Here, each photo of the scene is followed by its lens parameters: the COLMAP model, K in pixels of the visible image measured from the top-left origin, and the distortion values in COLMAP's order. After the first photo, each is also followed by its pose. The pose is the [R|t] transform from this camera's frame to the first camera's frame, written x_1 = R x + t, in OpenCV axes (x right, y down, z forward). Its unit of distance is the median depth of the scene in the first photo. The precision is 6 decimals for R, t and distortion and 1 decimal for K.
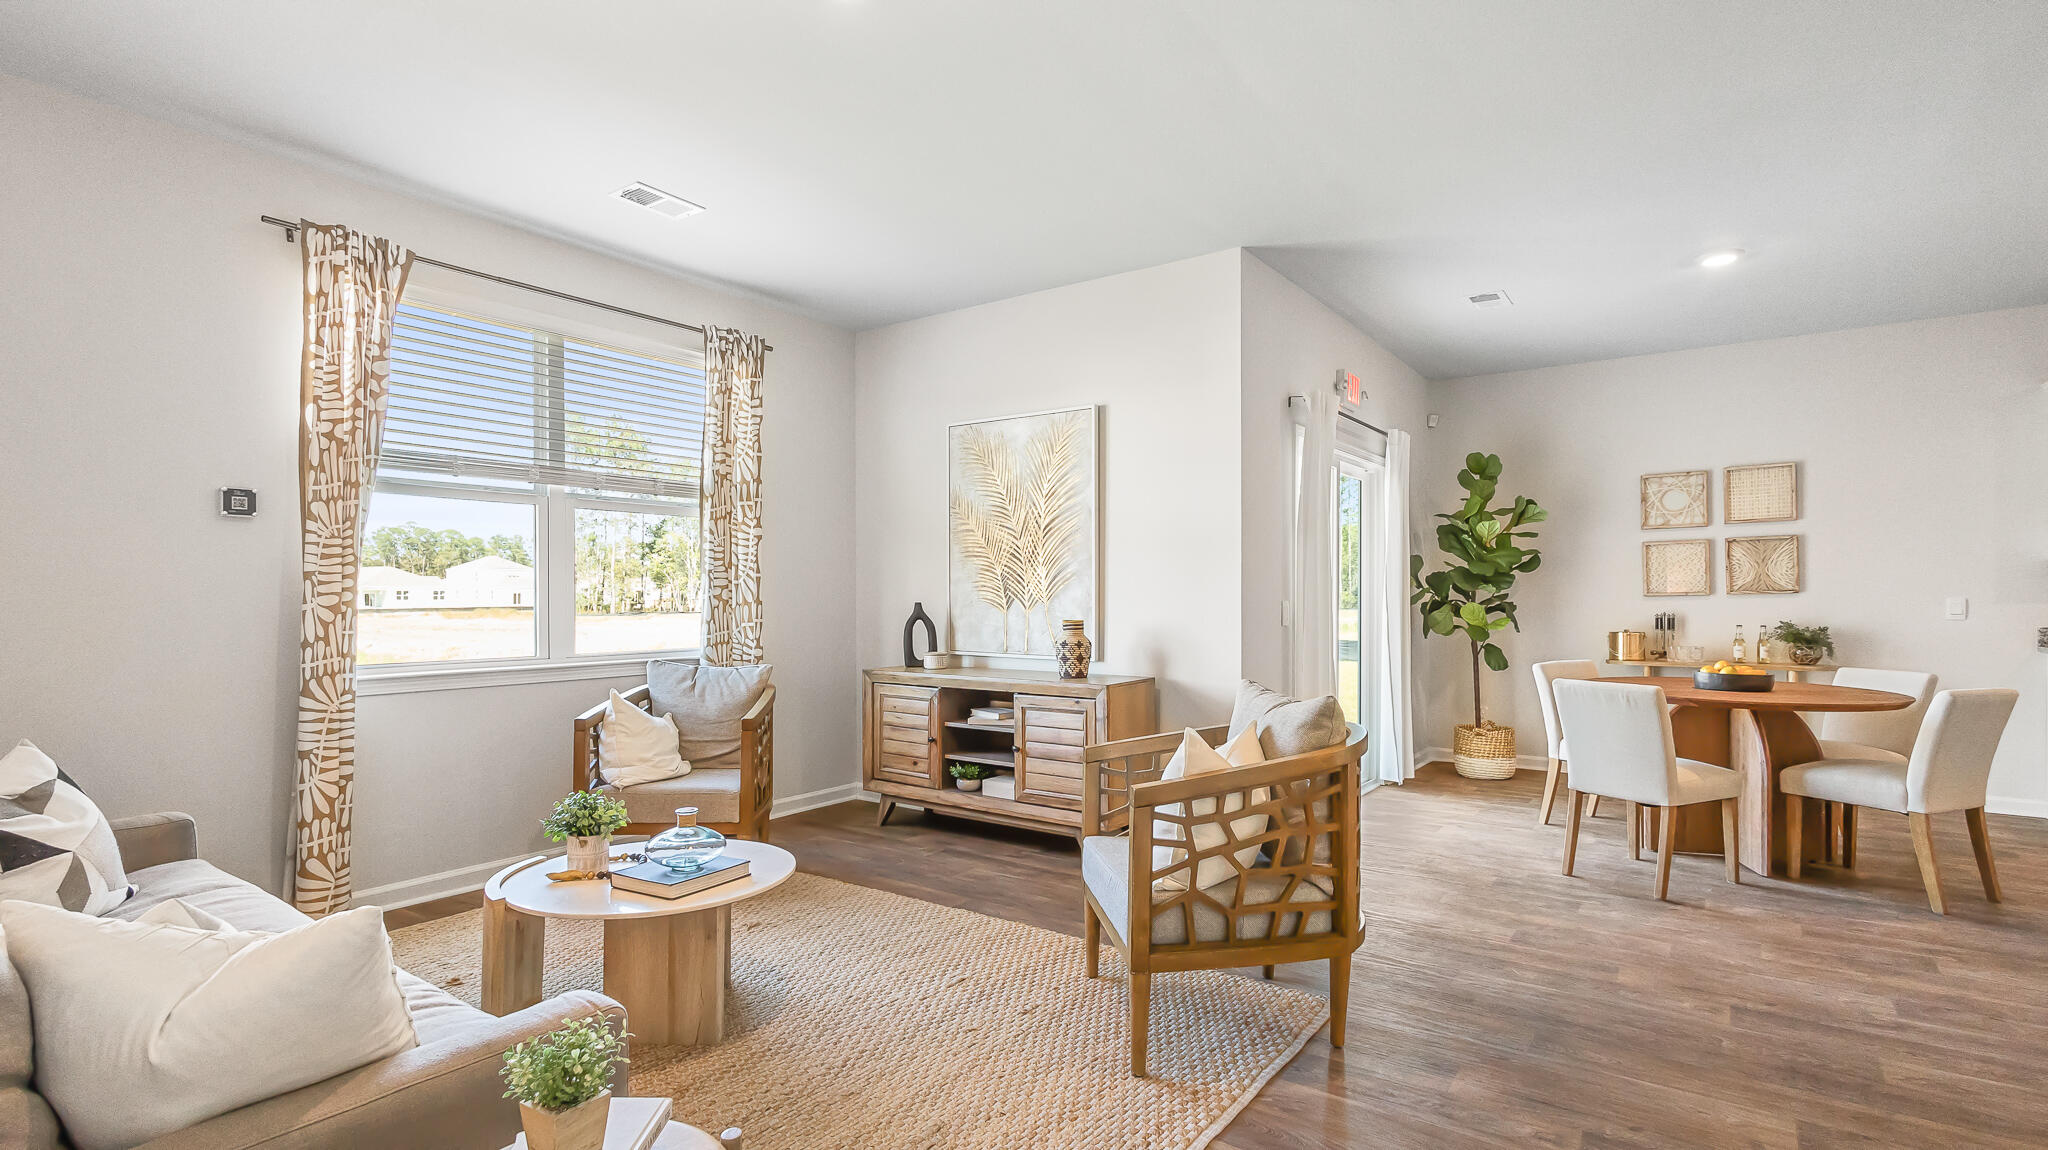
lens RADIAL K [[968.0, 0, 1031.9], [0, 968.0, 596.7], [0, 0, 1]] dist [0.012928, 0.000075]
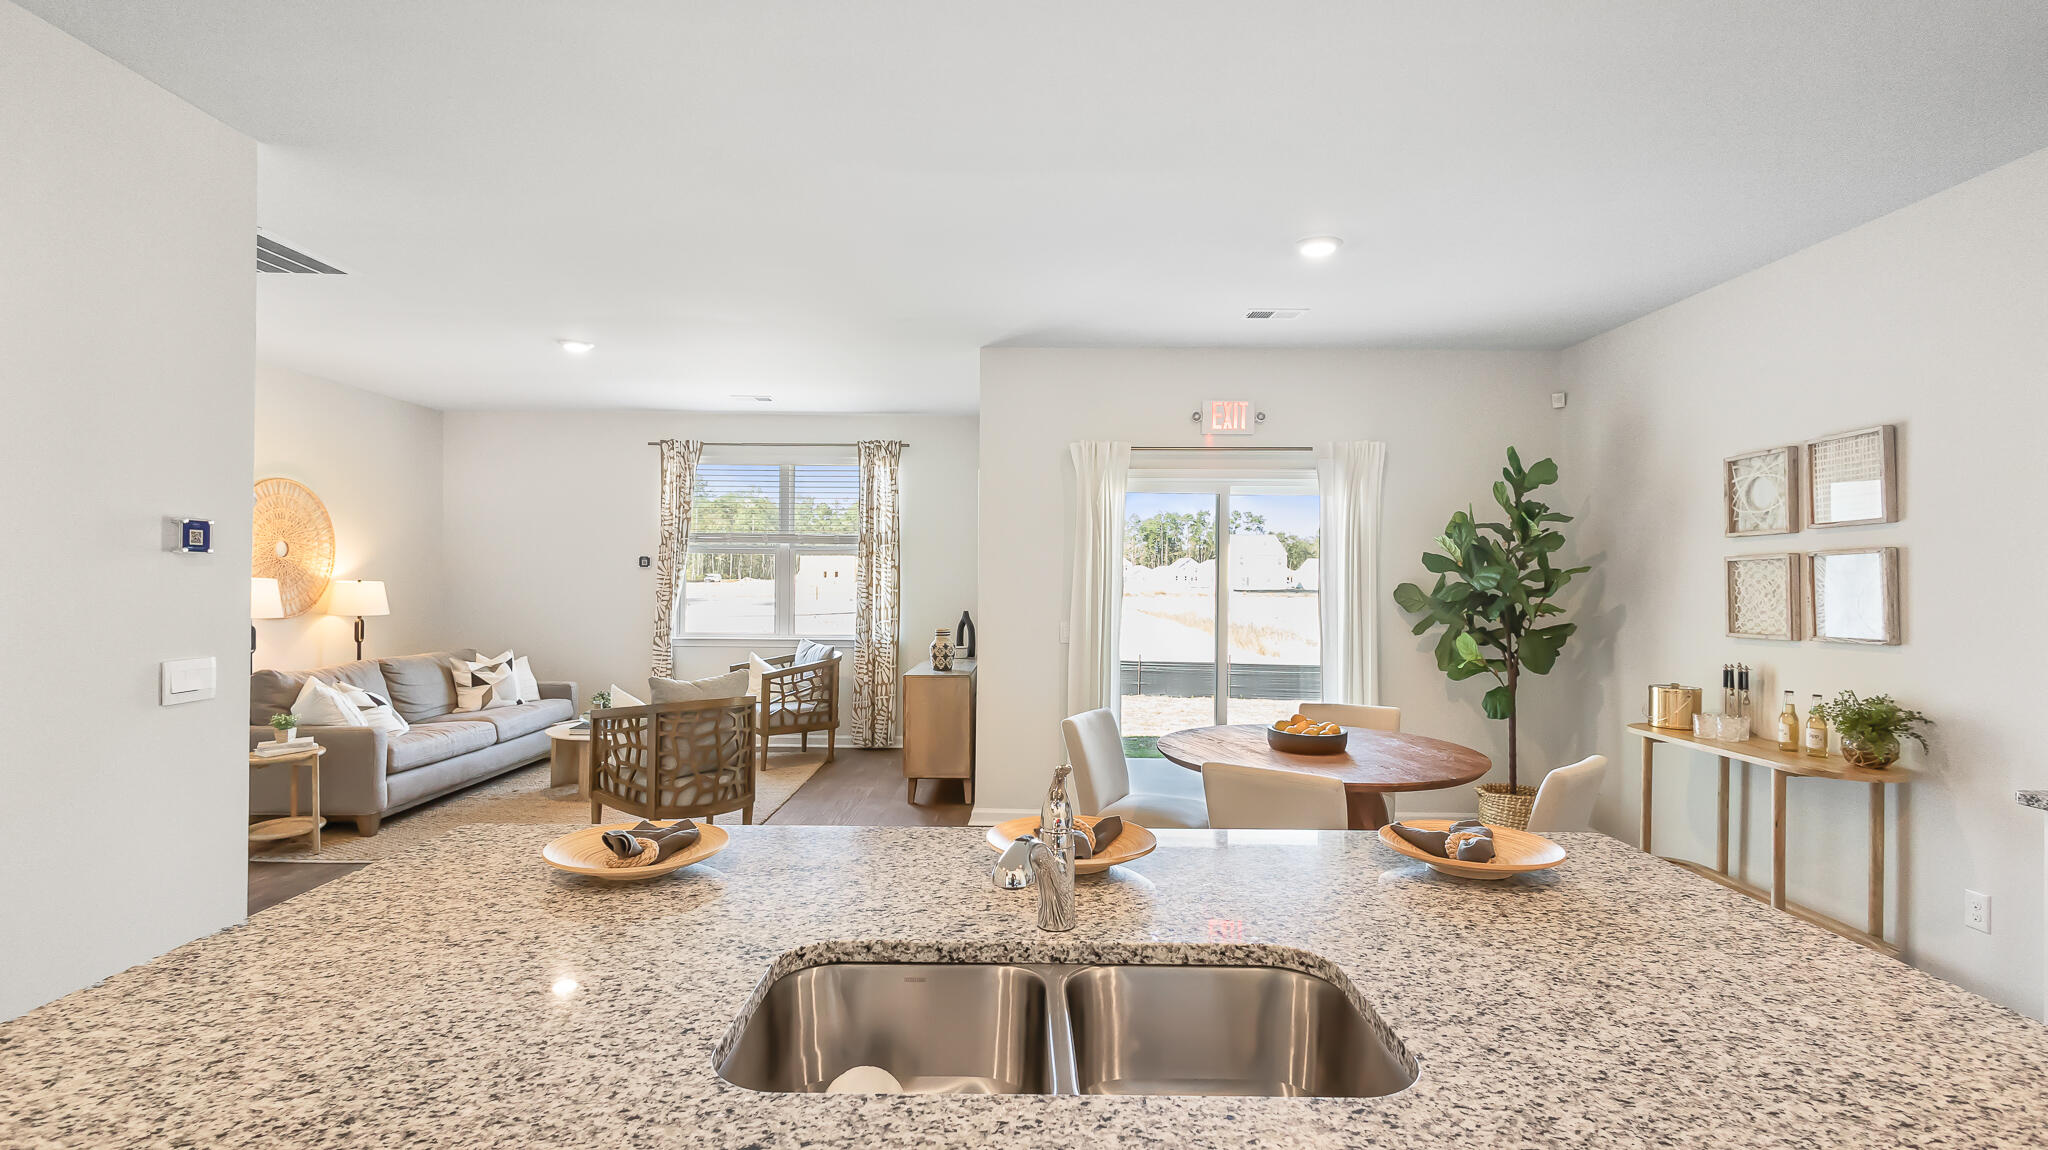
lens RADIAL K [[951.2, 0, 1024.0], [0, 951.2, 575.0], [0, 0, 1]] dist [0.004761, 0.000041]
pose [[0.577971, 0.004656, -0.816044, 1.150200], [-0.010029, 0.999949, -0.001398, -0.049210], [0.815995, 0.008992, 0.577988, 0.282638]]
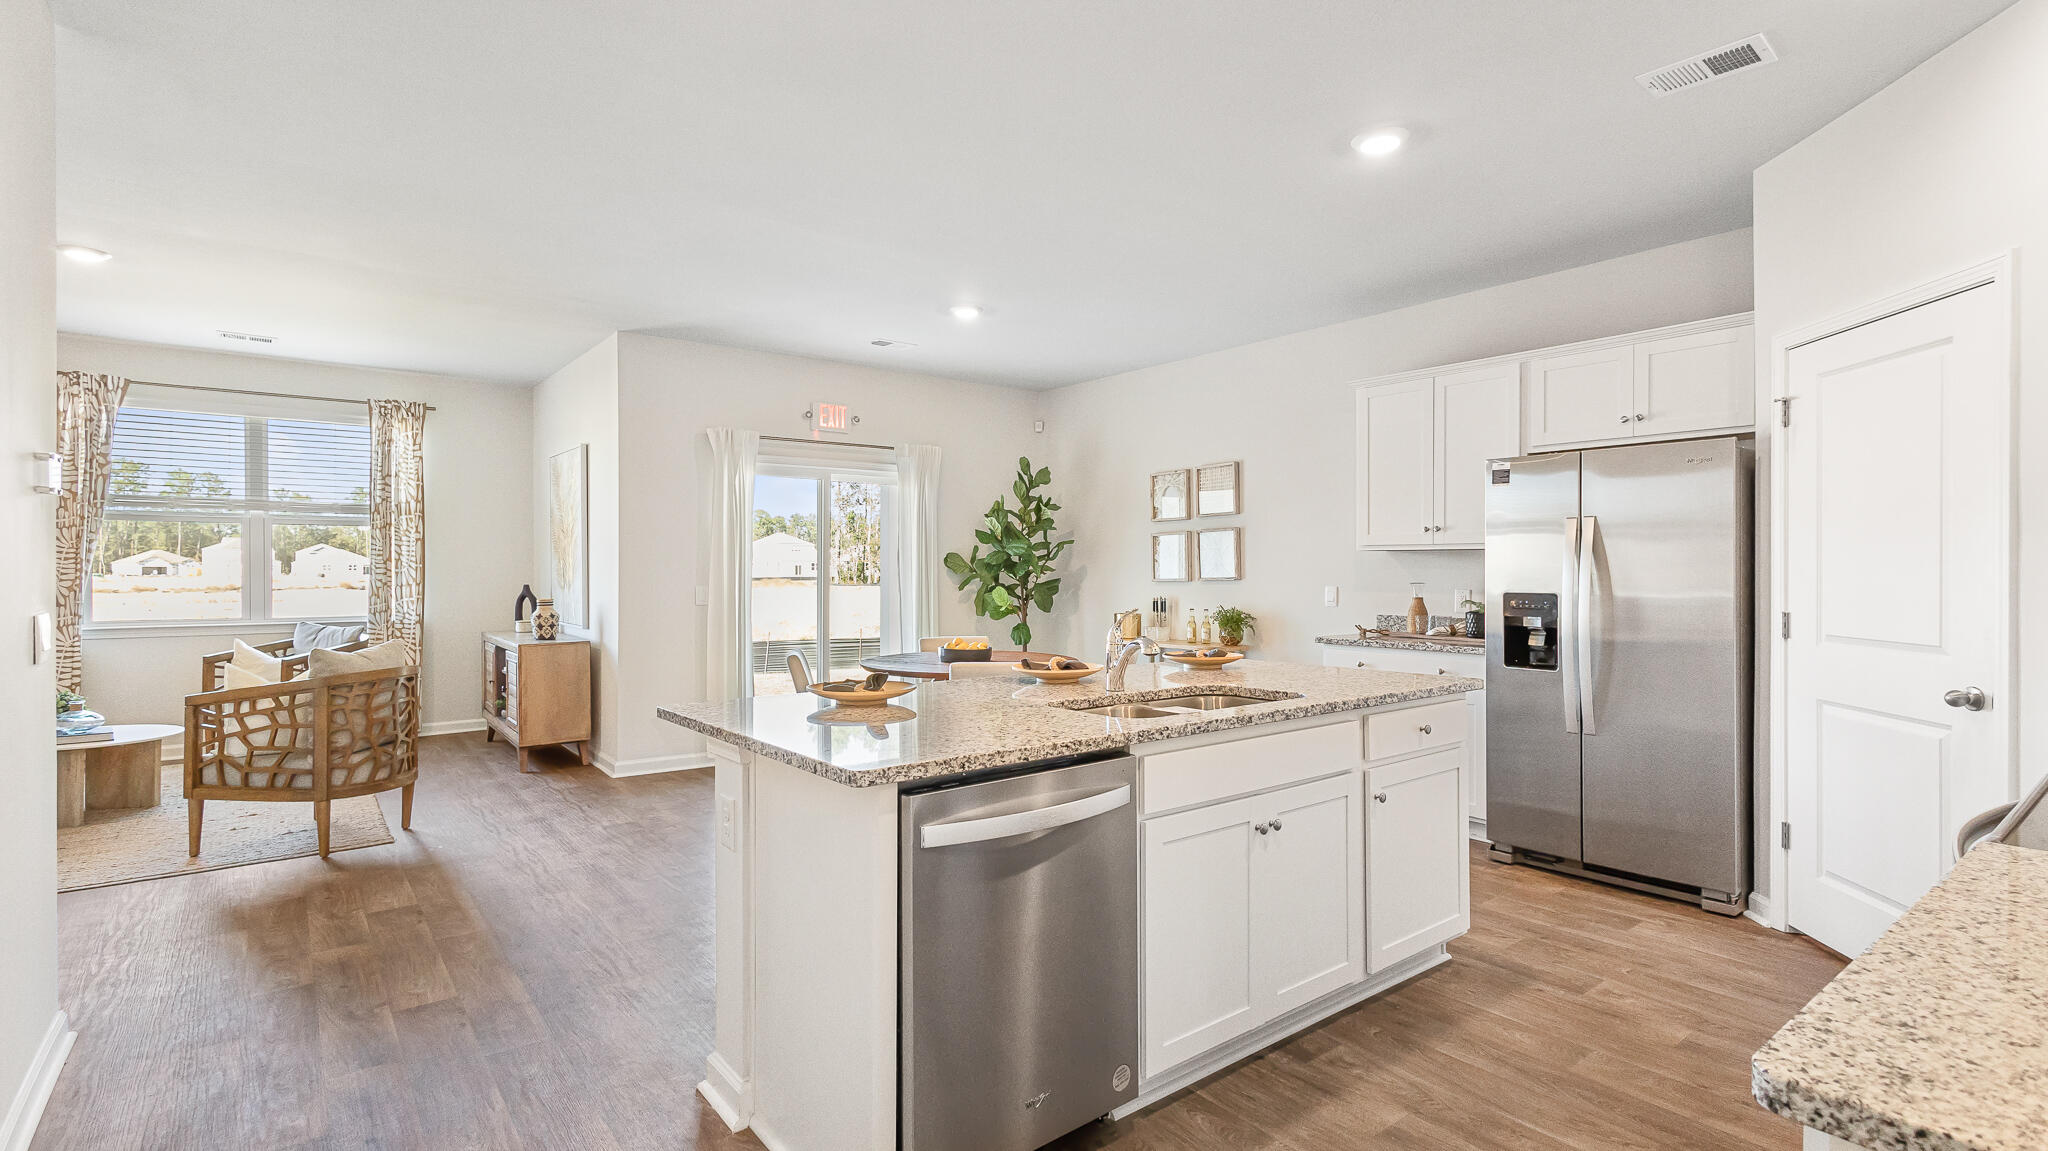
lens RADIAL K [[951.2, 0, 1024.0], [0, 951.2, 575.5], [0, 0, 1]] dist [0.004761, 0.000041]
pose [[0.959109, 0.004245, -0.283006, 1.034619], [-0.002183, 0.999969, 0.007603, -0.020471], [0.283029, -0.006674, 0.959088, -0.125463]]
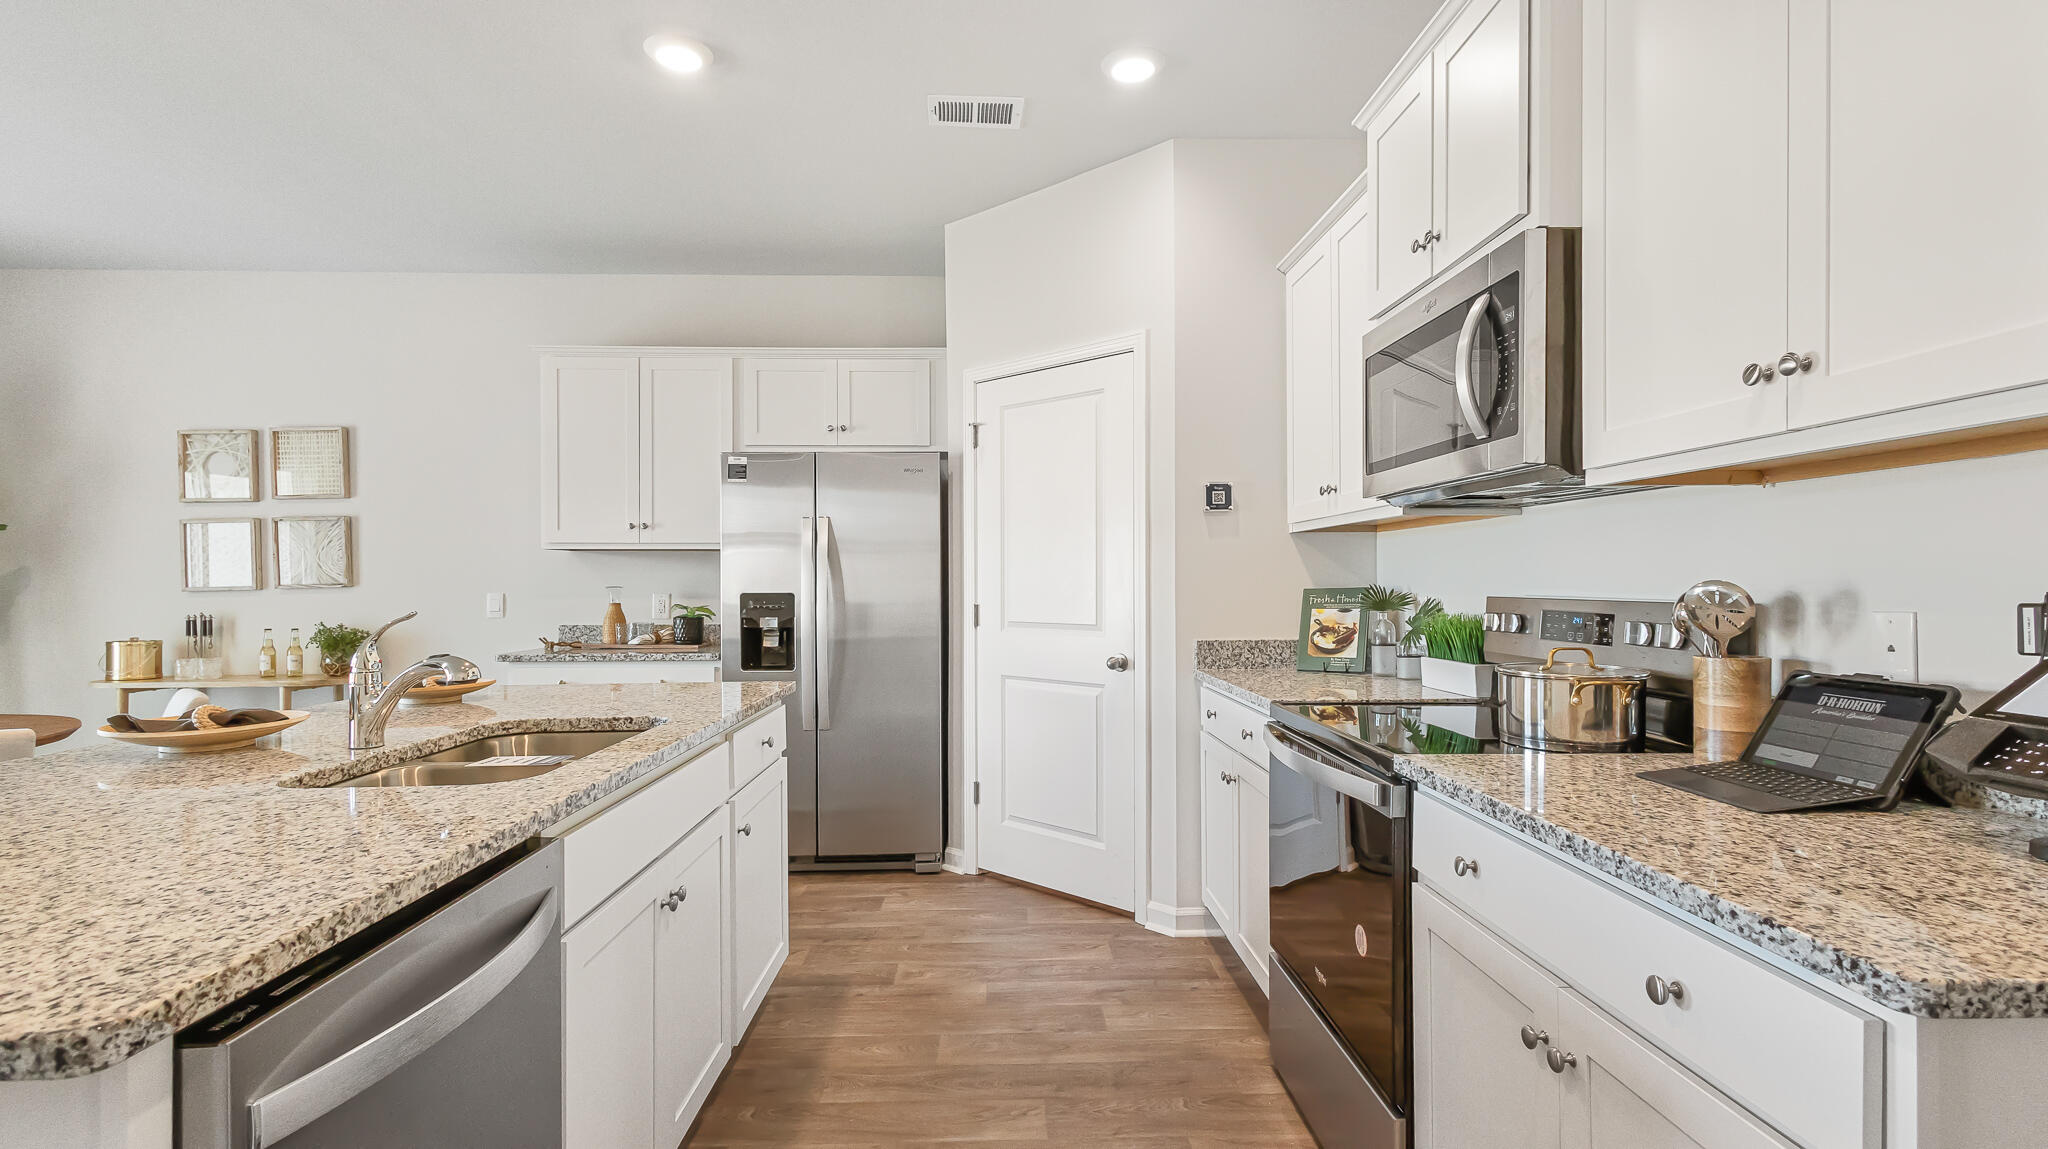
lens RADIAL K [[966.3, 0, 1027.9], [0, 966.3, 586.0], [0, 0, 1]] dist [0.009219, -0.000496]
pose [[0.796134, -0.001792, 0.605118, 0.900107], [0.001332, 0.999998, 0.001208, -0.006440], [-0.605119, -0.000155, 0.796135, 0.007128]]
